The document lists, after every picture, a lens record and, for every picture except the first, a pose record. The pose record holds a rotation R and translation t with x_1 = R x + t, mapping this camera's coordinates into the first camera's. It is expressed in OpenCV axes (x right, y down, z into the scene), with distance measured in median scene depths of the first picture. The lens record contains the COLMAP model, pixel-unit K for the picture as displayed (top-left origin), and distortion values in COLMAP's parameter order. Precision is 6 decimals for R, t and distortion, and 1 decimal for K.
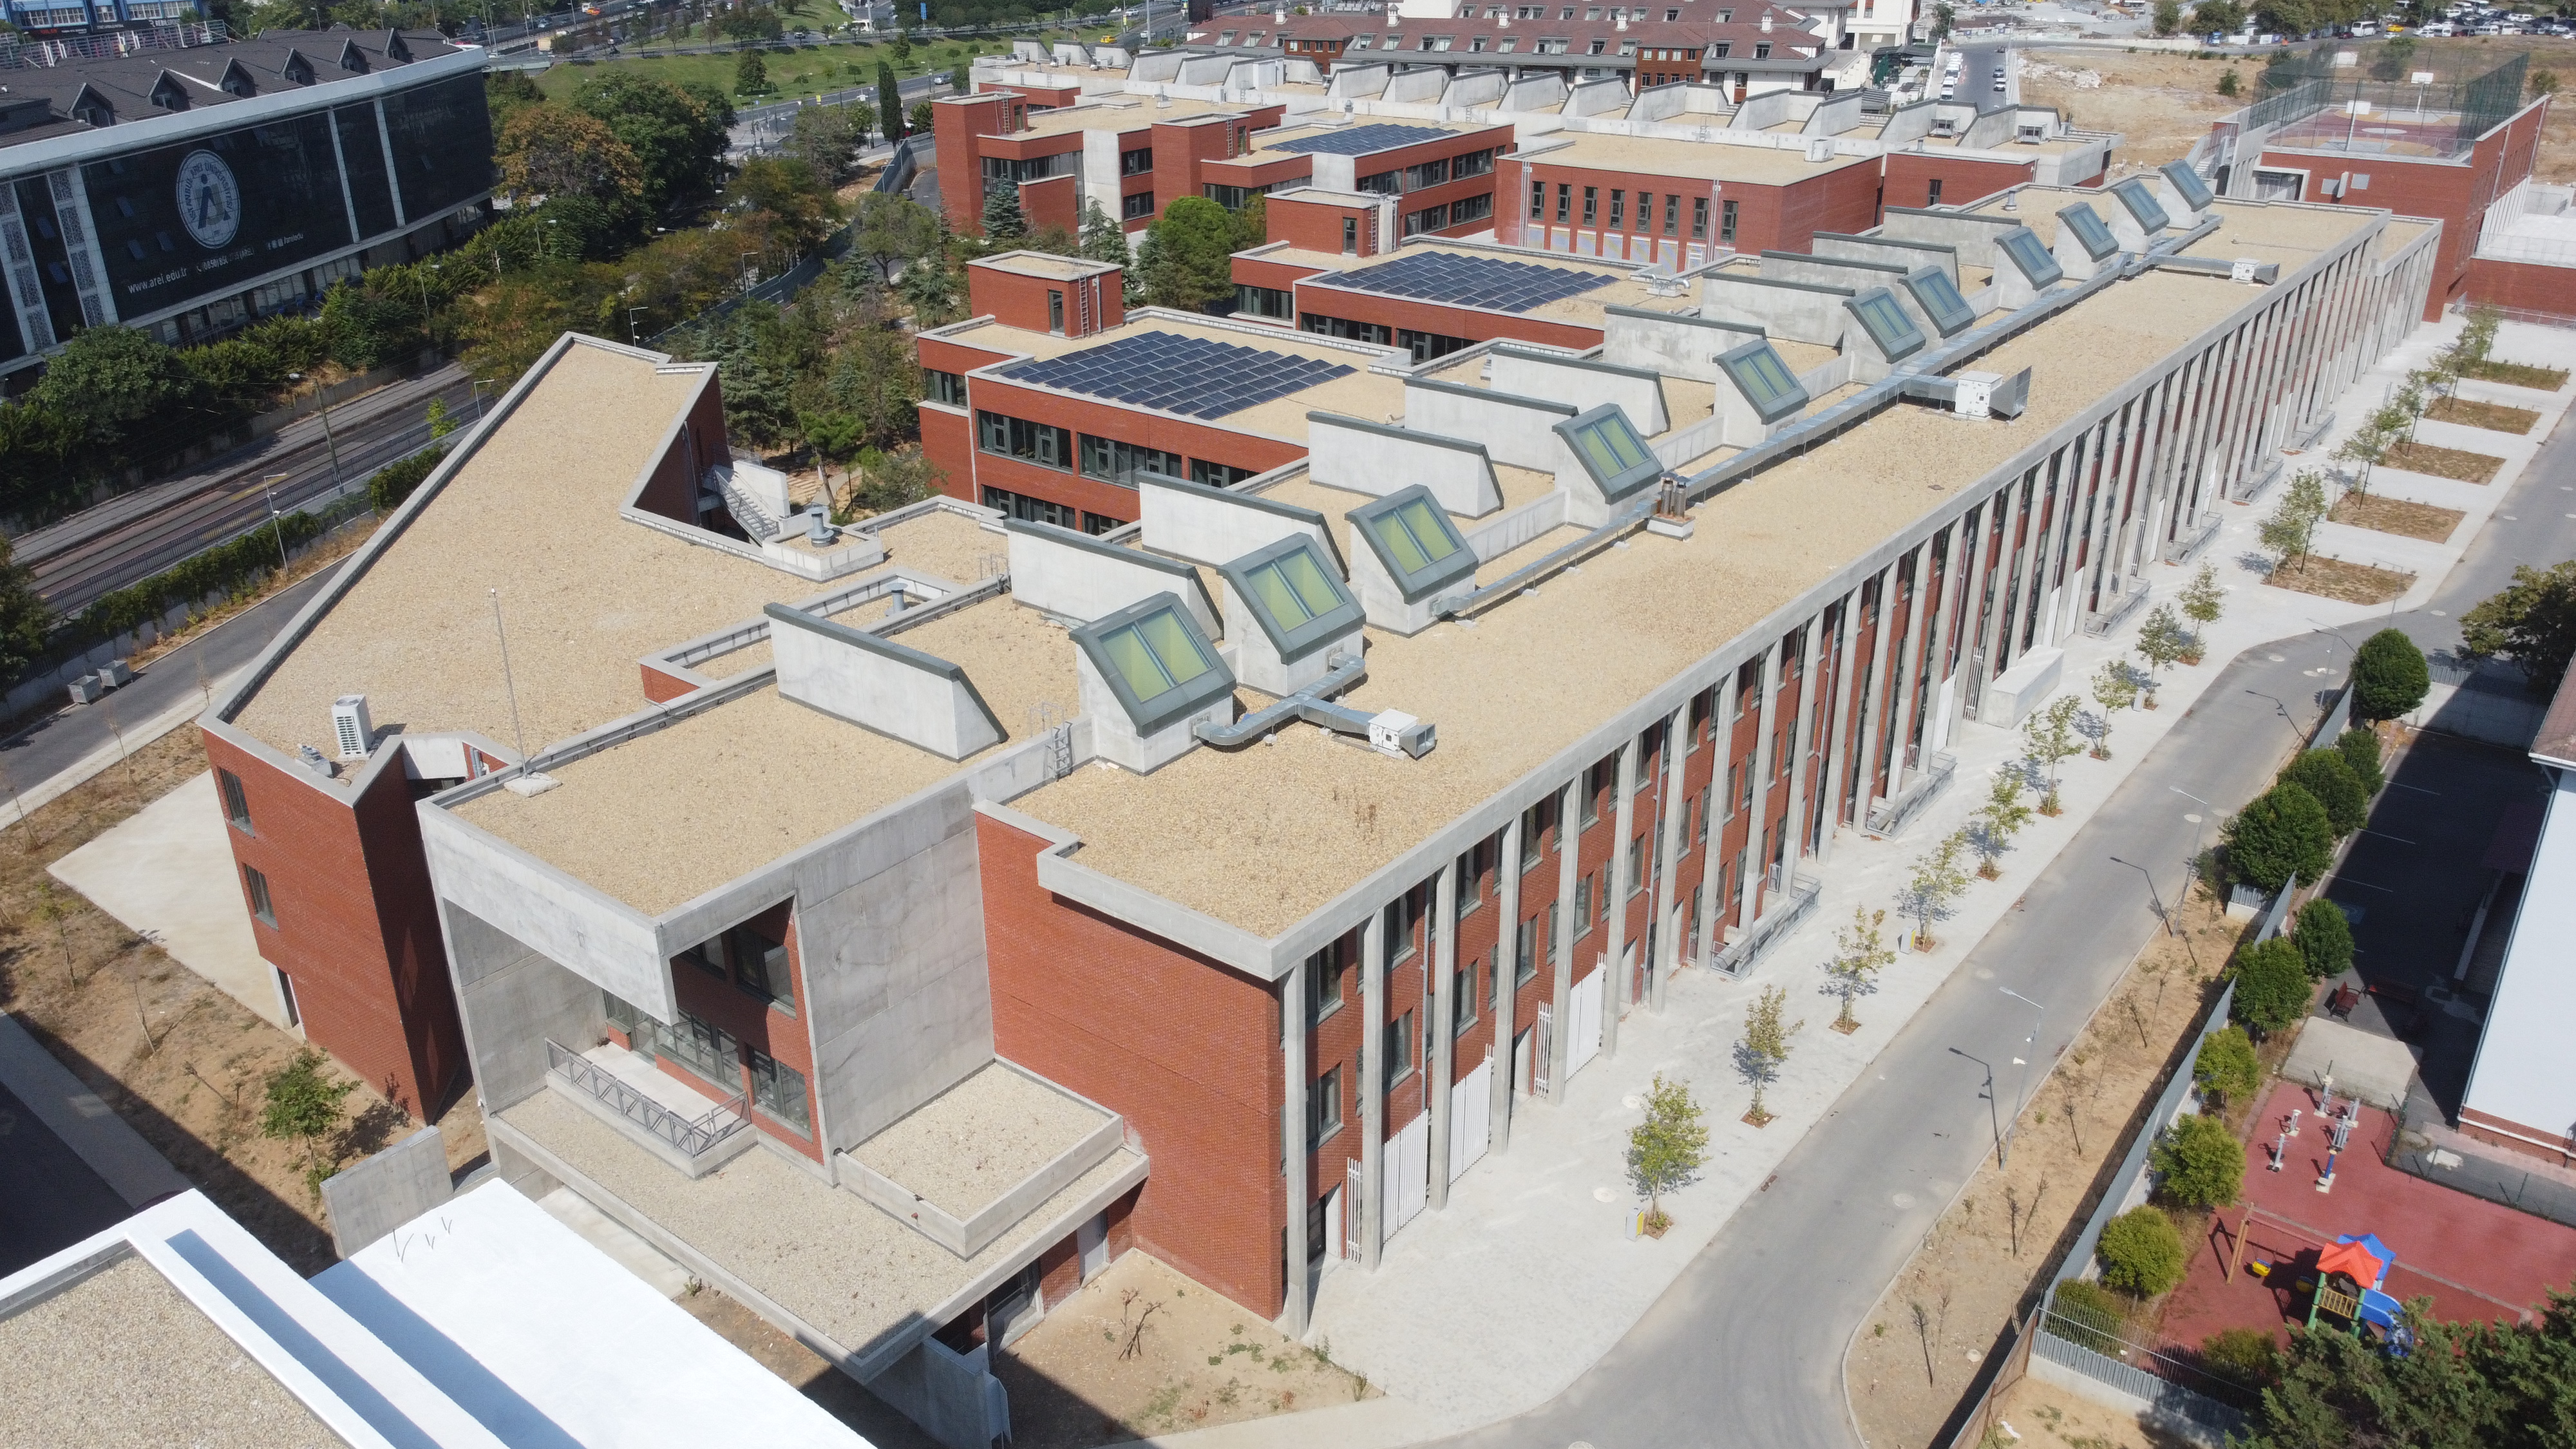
lens RADIAL K [[1939.7, 0, 1293.4], [0, 1939.7, 707.7], [0, 0, 1]] dist [-0.006634, 0.000442]
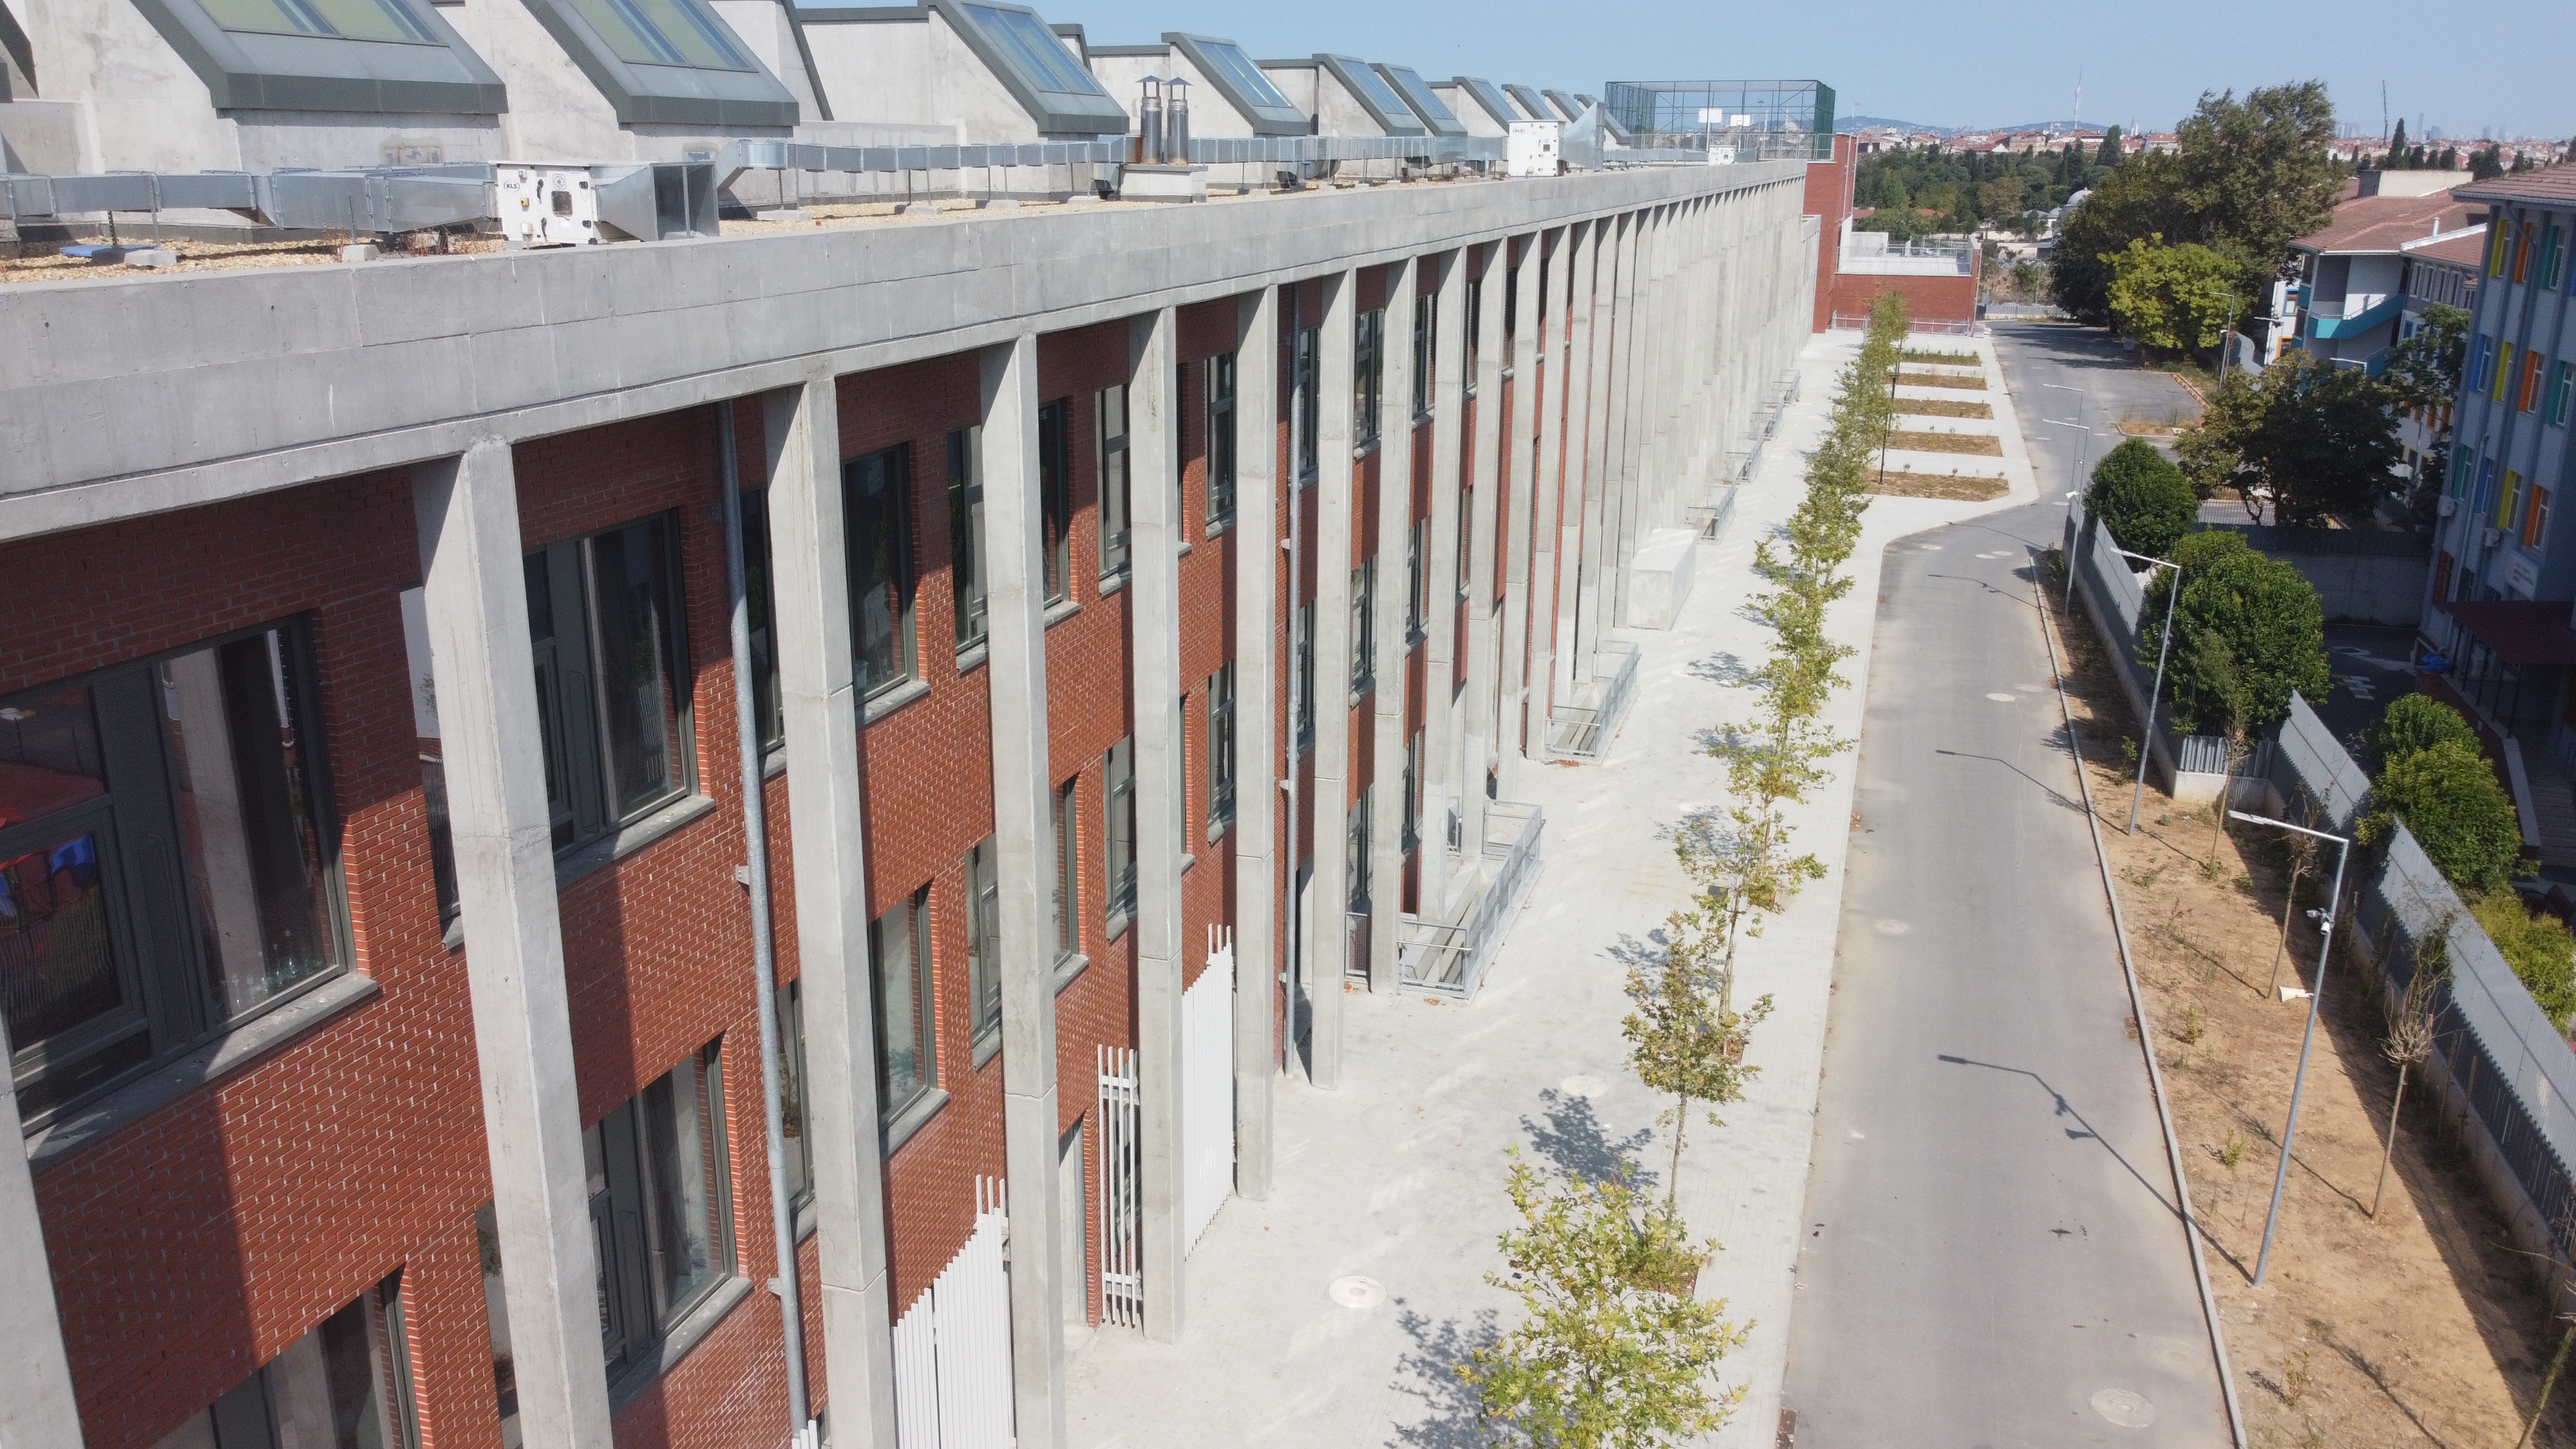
lens RADIAL K [[1939.7, 0, 1293.7], [0, 1939.7, 720.3], [0, 0, 1]] dist [-0.006634, 0.000442]
pose [[0.932904, -0.082925, 0.350447, 0.025939], [0.128840, 0.985572, -0.109767, 0.086895], [-0.336288, 0.147554, 0.930128, 0.414166]]
